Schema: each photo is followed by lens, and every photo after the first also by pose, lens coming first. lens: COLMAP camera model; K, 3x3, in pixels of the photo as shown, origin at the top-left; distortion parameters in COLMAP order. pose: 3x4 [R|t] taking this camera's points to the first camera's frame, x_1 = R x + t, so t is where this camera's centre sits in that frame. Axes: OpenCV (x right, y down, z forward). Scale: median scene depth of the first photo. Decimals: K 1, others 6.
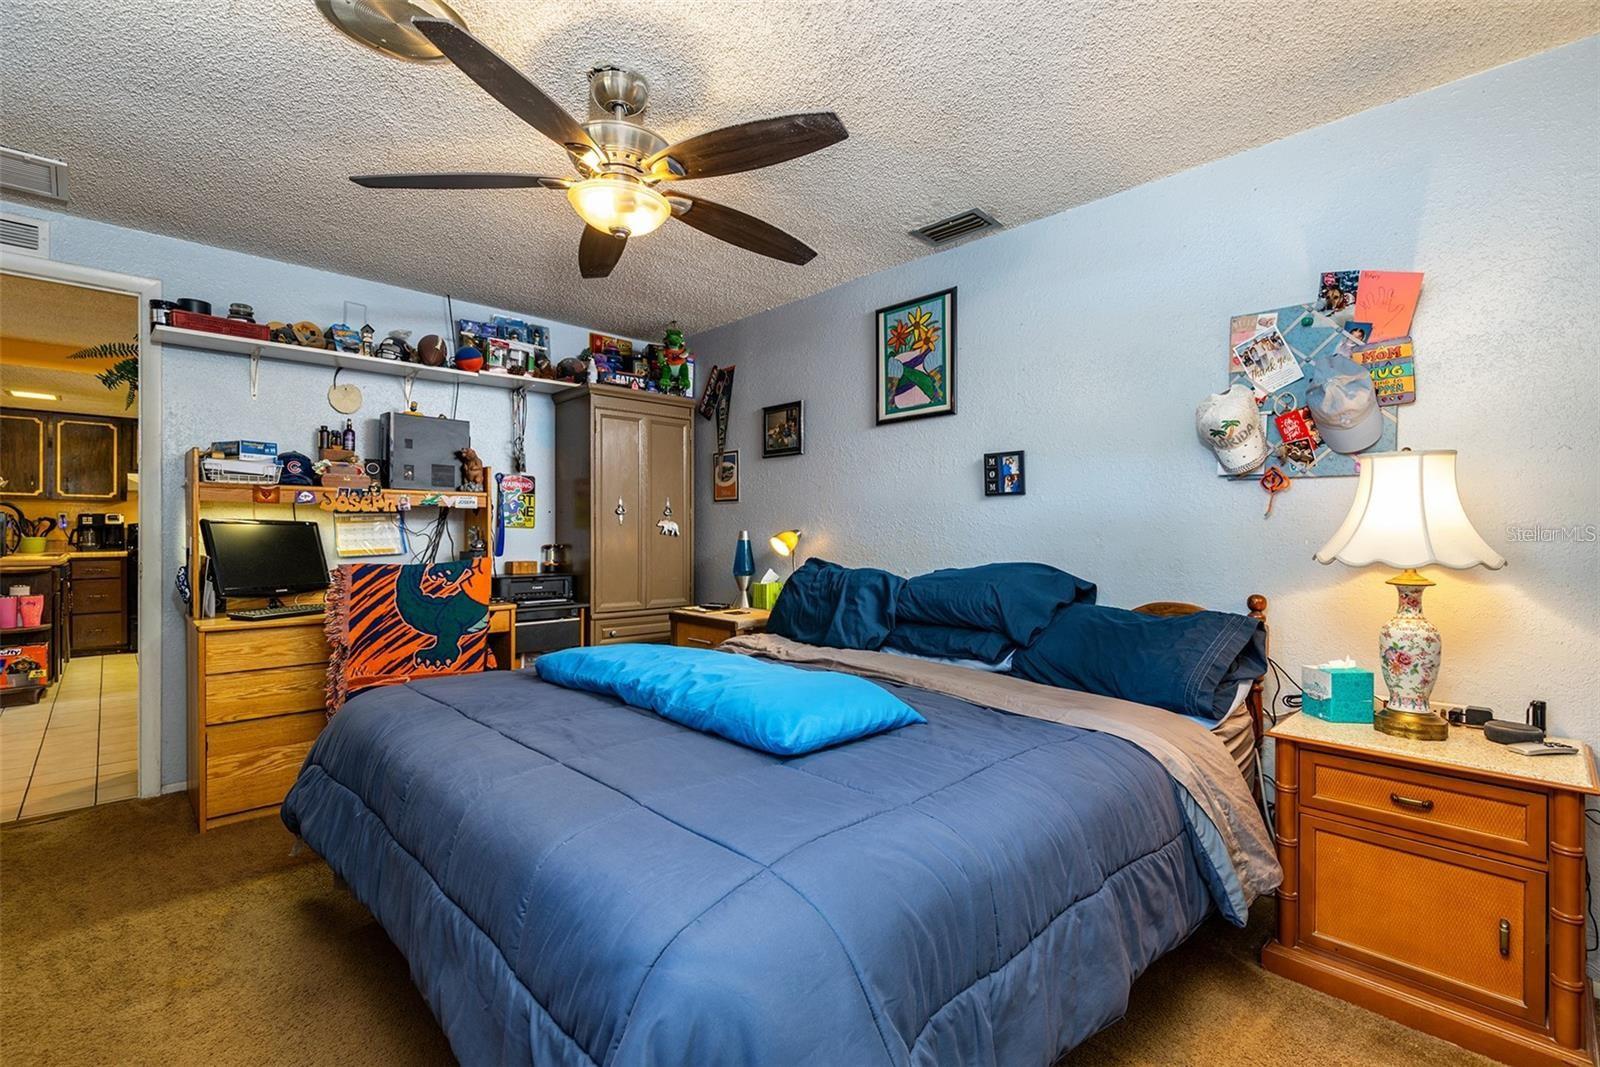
lens RADIAL K [[722.3, 0, 803.6], [0, 722.3, 536.1], [0, 0, 1]] dist [0.007469, -0.001787]
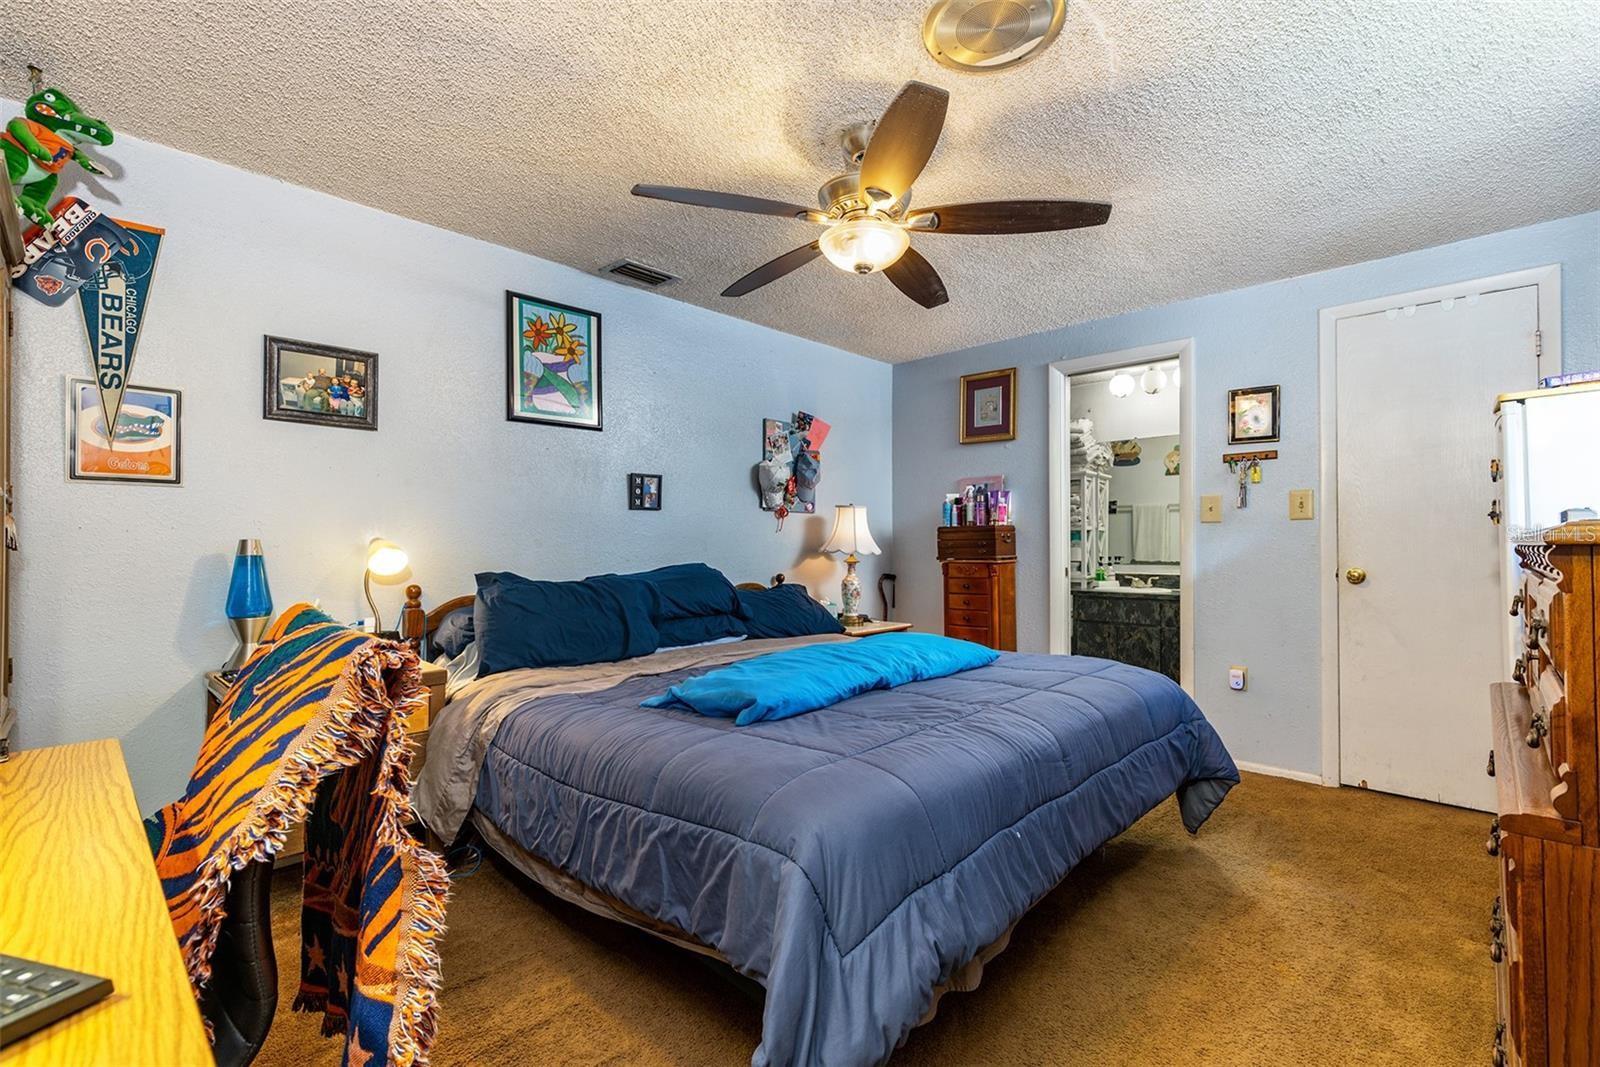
lens RADIAL K [[722.3, 0, 798.5], [0, 722.3, 536.2], [0, 0, 1]] dist [0.007469, -0.001787]
pose [[-0.047888, 0.003574, 0.998846, -0.849527], [0.007560, 0.999966, -0.003215, -0.006081], [-0.998824, 0.007397, -0.047913, 0.730751]]
